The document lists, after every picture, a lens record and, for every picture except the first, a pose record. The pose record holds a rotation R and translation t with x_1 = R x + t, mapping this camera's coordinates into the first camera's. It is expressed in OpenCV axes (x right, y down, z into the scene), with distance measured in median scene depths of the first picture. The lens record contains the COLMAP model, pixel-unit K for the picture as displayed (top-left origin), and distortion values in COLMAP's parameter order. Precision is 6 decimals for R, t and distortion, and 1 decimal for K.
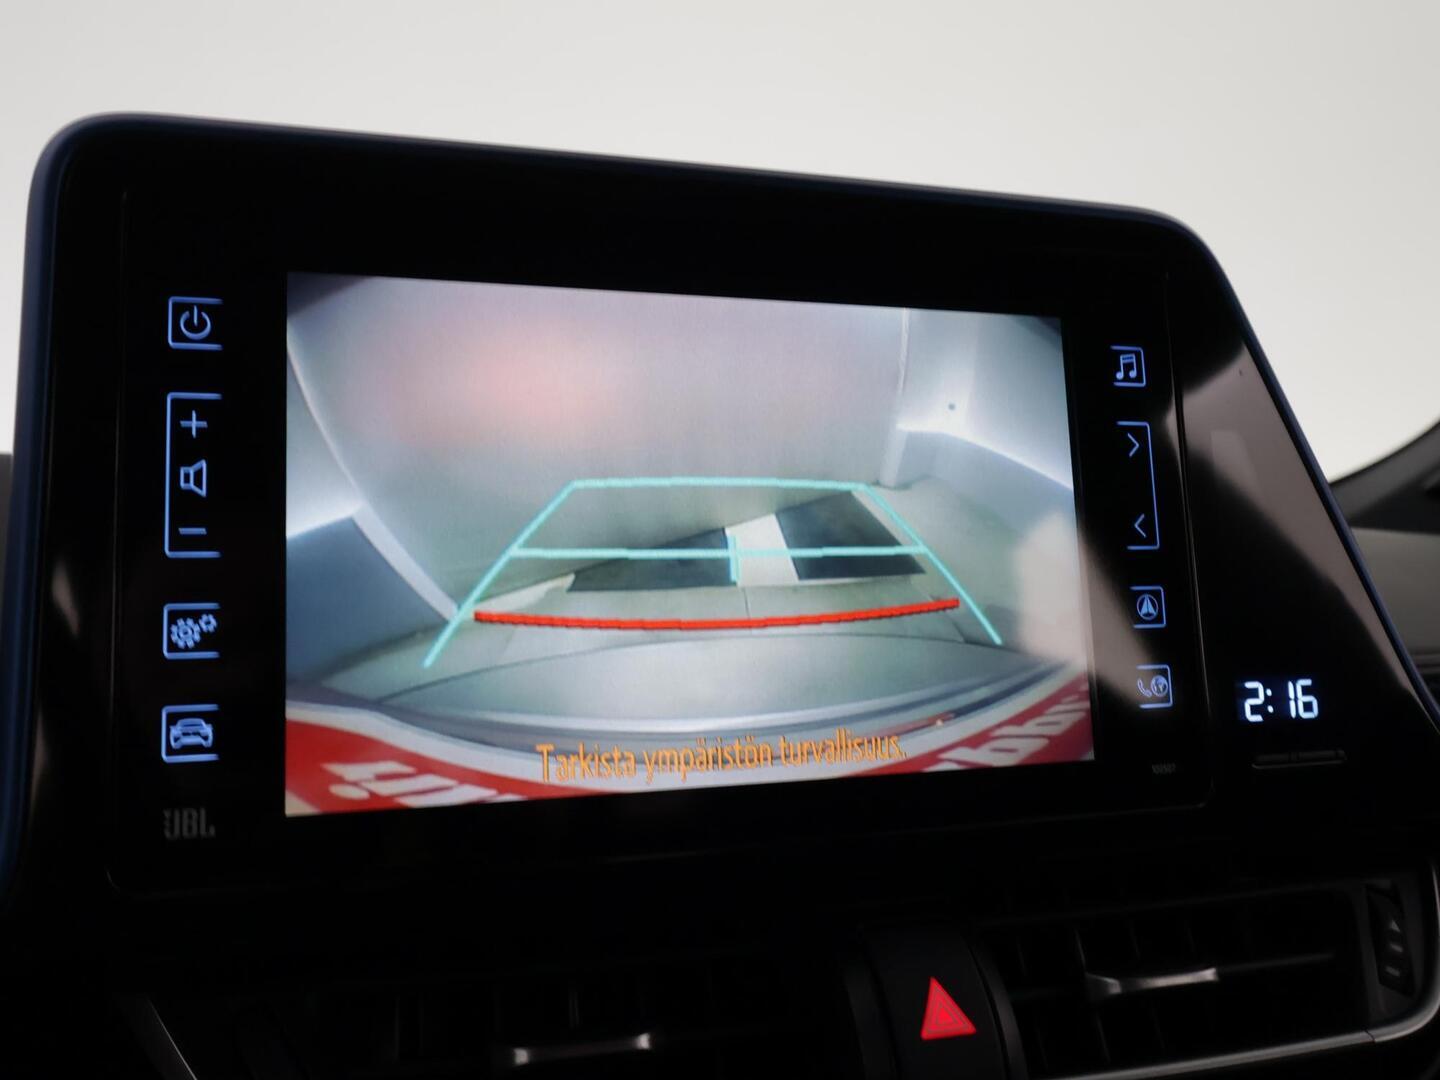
lens RADIAL K [[1053.6, 0, 720.8], [0, 1053.6, 540.2], [0, 0, 1]] dist [-0.003979, -0.002098]
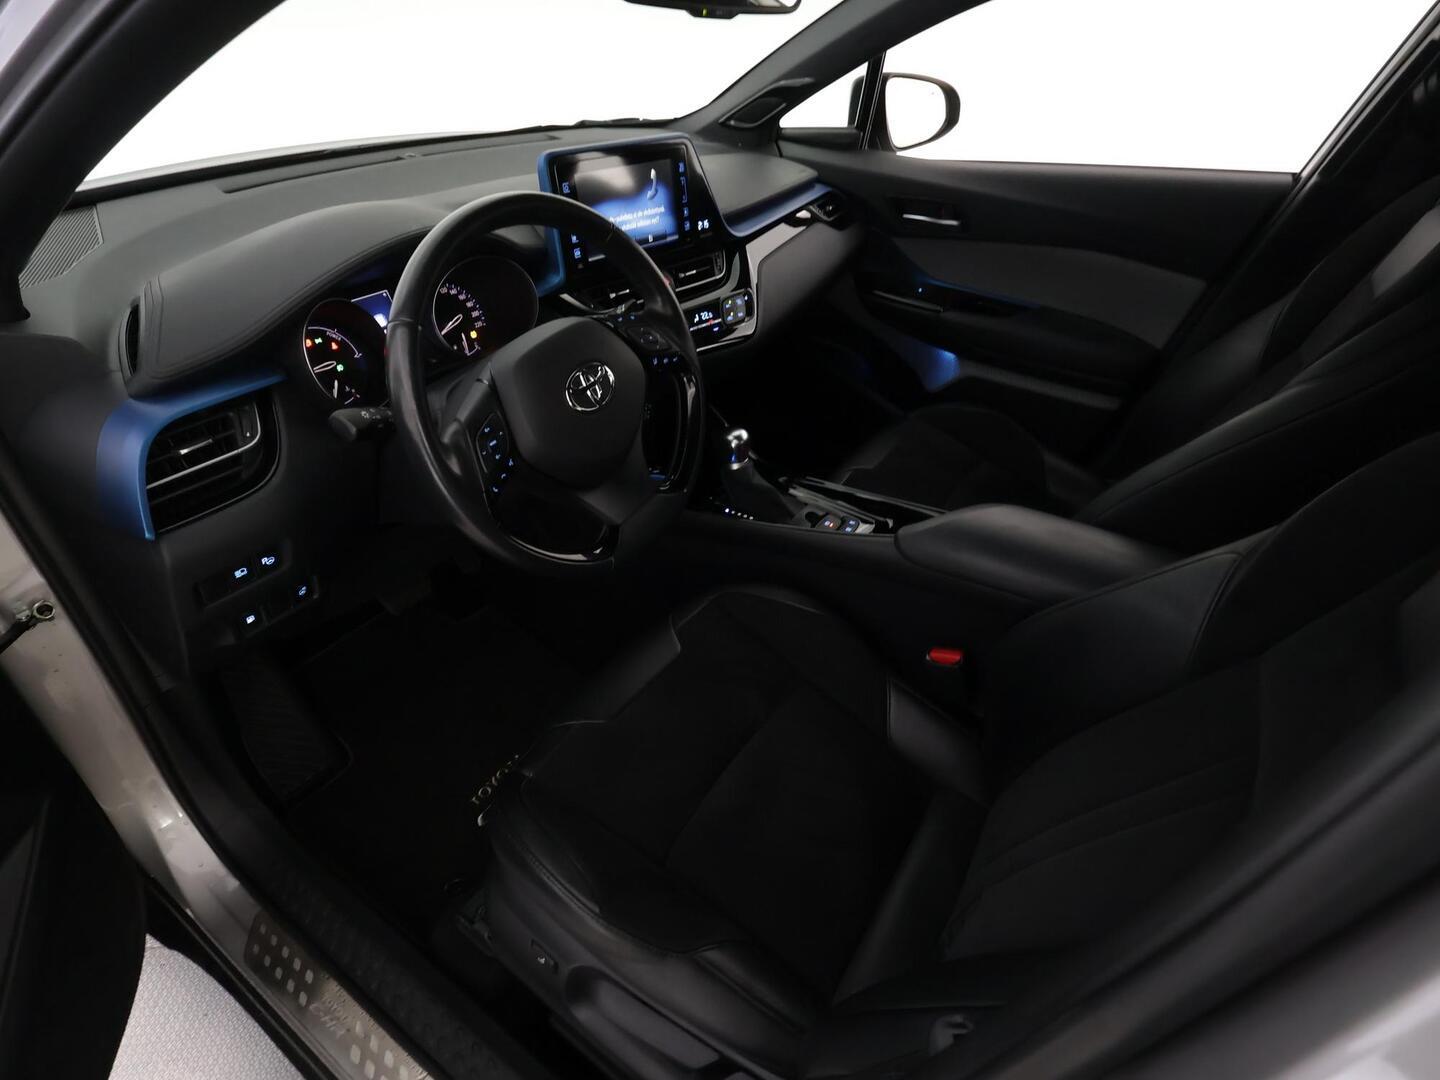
lens RADIAL K [[651.6, 0, 719.9], [0, 651.6, 538.2], [0, 0, 1]] dist [-0.000133, -0.000001]
pose [[0.845828, -0.323174, 0.424422, -1.650741], [-0.011044, 0.784829, 0.619614, -0.795920], [-0.533342, -0.528773, 0.660261, -2.627046]]
